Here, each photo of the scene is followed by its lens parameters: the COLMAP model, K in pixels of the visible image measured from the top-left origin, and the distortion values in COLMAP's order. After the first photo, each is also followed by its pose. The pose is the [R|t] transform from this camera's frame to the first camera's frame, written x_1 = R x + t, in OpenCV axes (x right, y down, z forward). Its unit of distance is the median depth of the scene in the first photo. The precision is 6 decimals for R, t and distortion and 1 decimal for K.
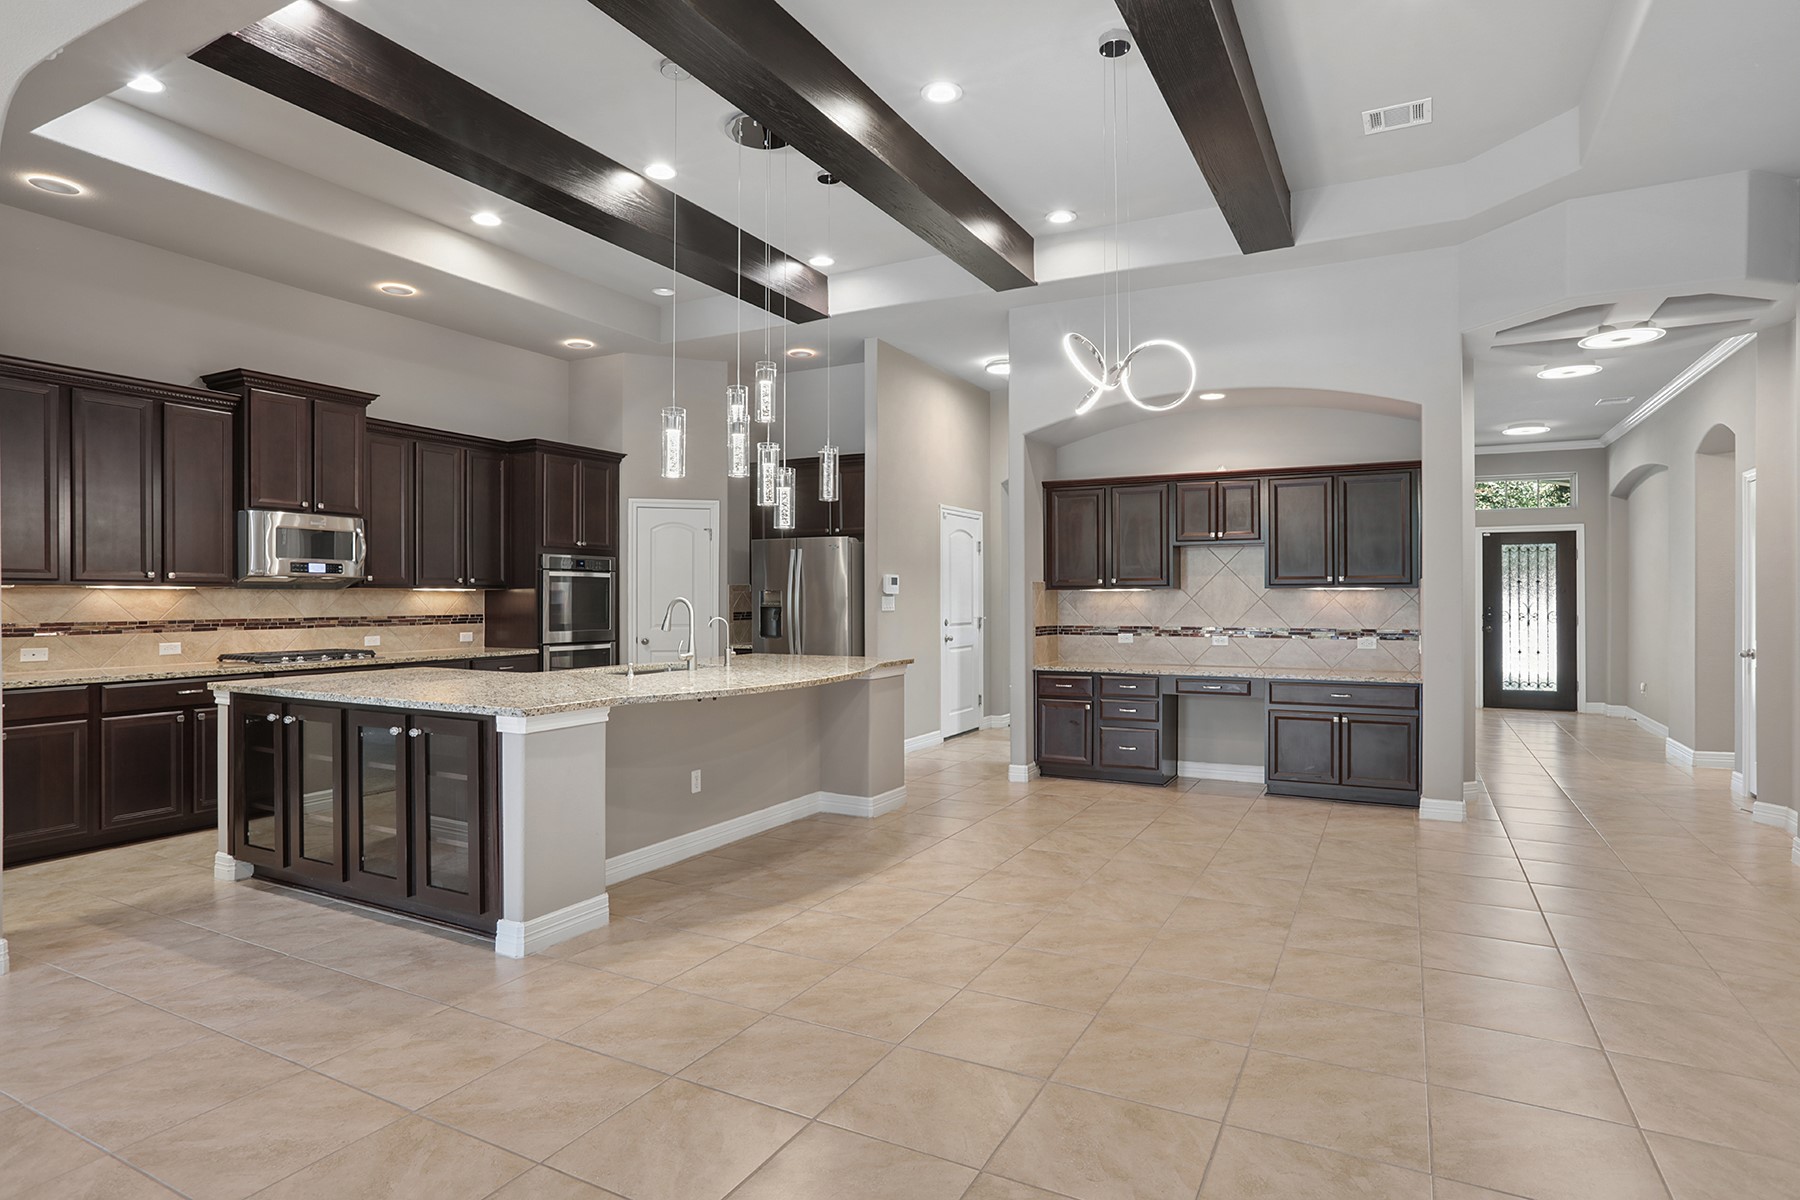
lens RADIAL K [[962.7, 0, 905.4], [0, 962.7, 600.5], [0, 0, 1]] dist [-0.027400, 0.010295]
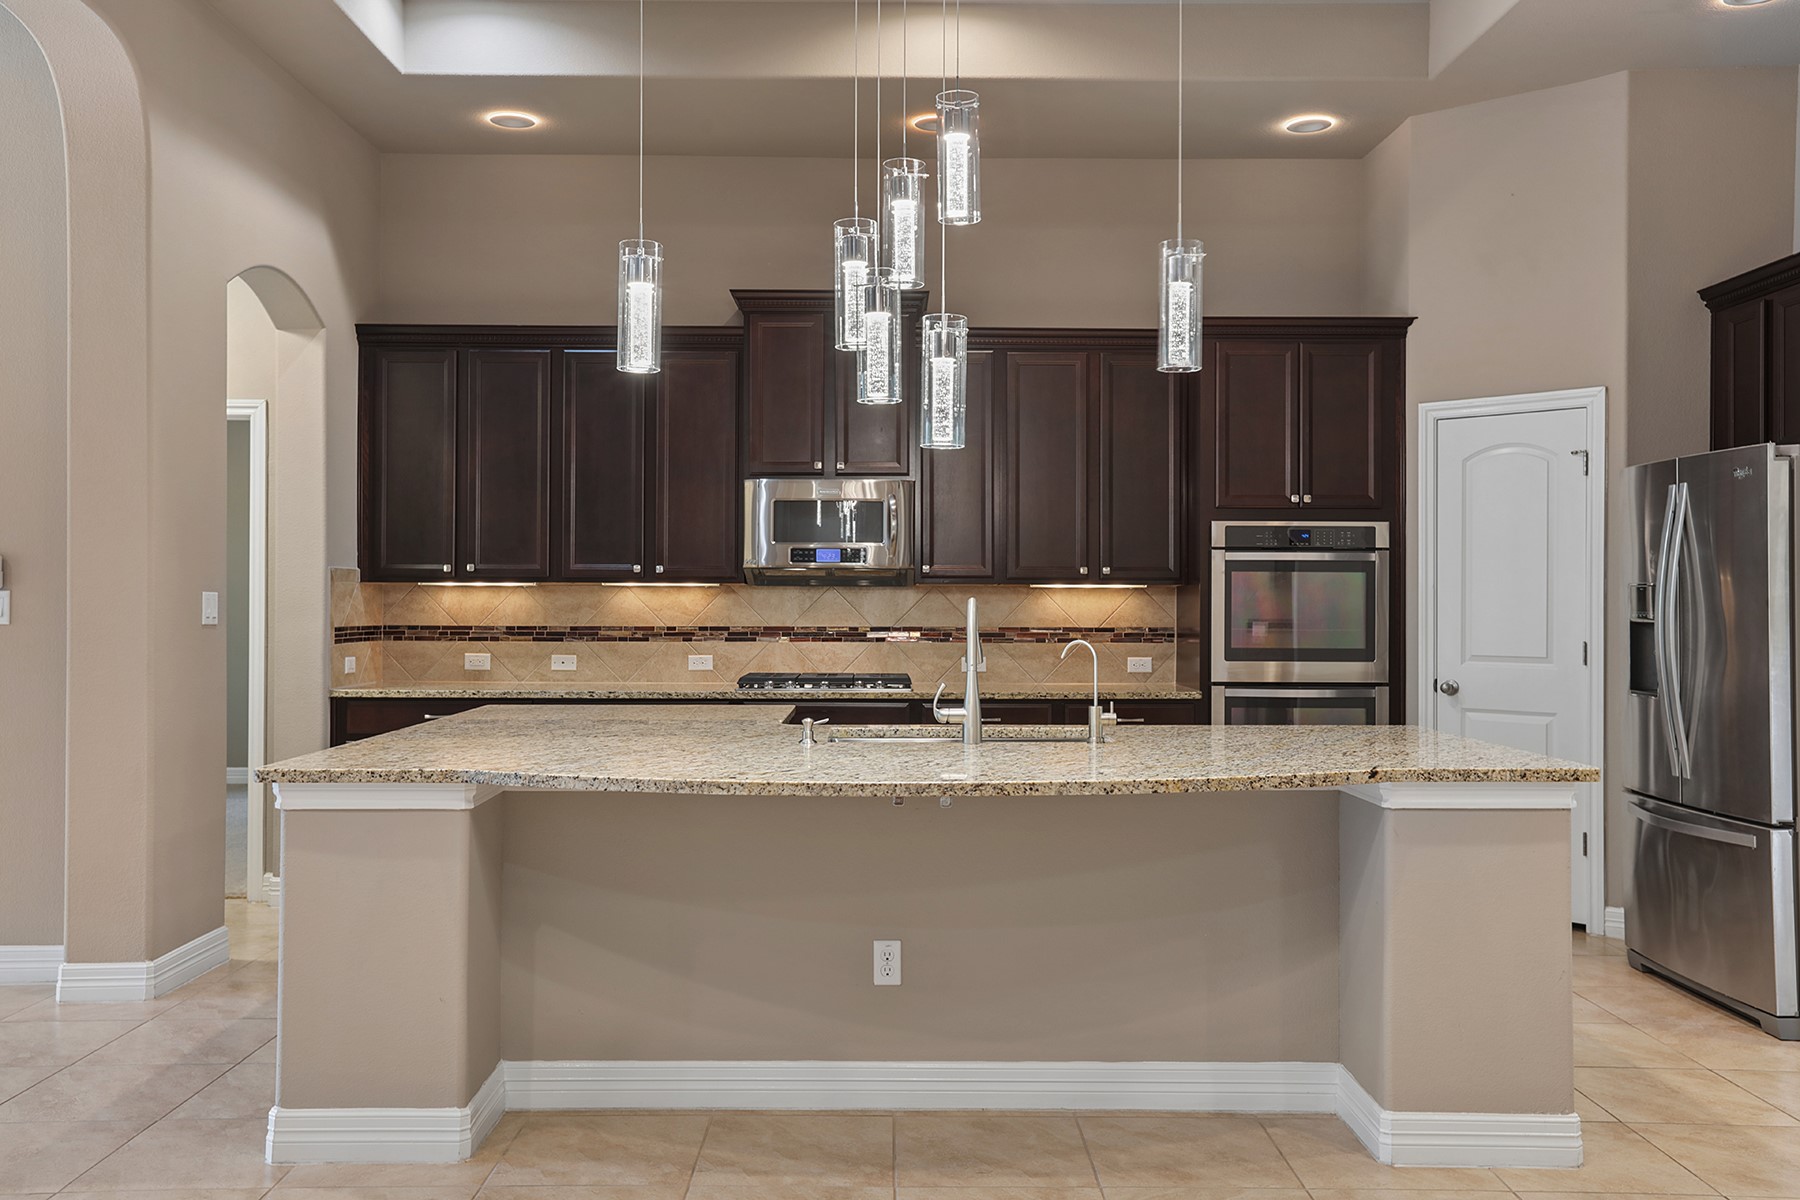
lens RADIAL K [[1561.4, 0, 912.1], [0, 1561.4, 580.8], [0, 0, 1]] dist [0.005077, 0.061822]
pose [[0.472325, -0.008549, -0.881383, 0.442960], [-0.005854, 0.999900, -0.012836, -0.001366], [0.881405, 0.011222, 0.472228, 0.537203]]
